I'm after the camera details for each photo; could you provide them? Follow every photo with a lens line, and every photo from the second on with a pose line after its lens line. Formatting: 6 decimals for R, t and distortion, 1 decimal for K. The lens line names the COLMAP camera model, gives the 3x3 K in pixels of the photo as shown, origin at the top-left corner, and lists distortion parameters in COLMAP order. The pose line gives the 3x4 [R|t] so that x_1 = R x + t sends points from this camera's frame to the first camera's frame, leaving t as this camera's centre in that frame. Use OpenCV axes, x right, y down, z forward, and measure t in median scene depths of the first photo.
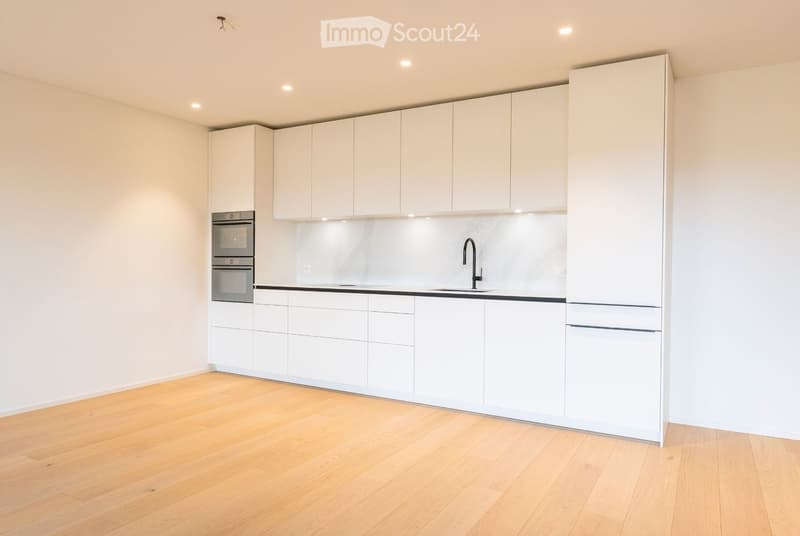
lens RADIAL K [[353.9, 0, 402.1], [0, 353.9, 263.3], [0, 0, 1]] dist [0.001283, -0.000024]
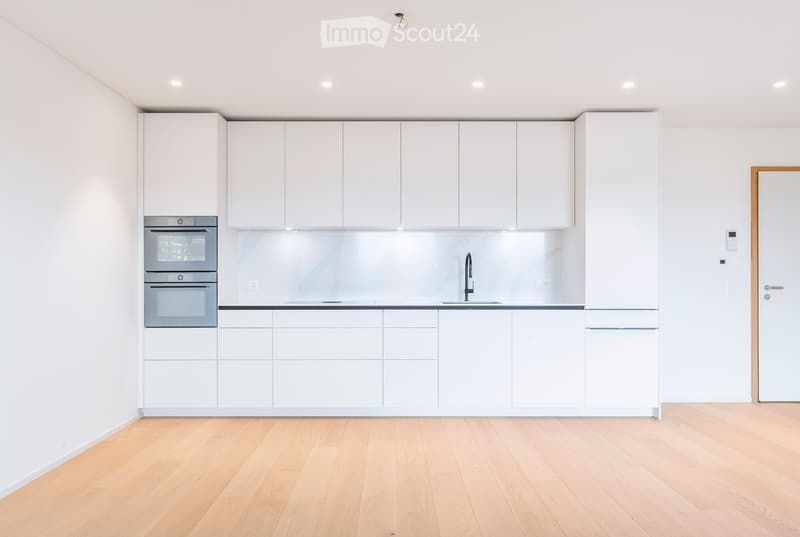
lens RADIAL K [[341.9, 0, 401.2], [0, 341.9, 275.4], [0, 0, 1]] dist [-0.002219, -0.000118]
pose [[0.936162, -0.008181, 0.351474, -0.290105], [0.010455, 0.999935, -0.004574, -0.000903], [-0.351413, 0.007957, 0.936187, 0.097480]]
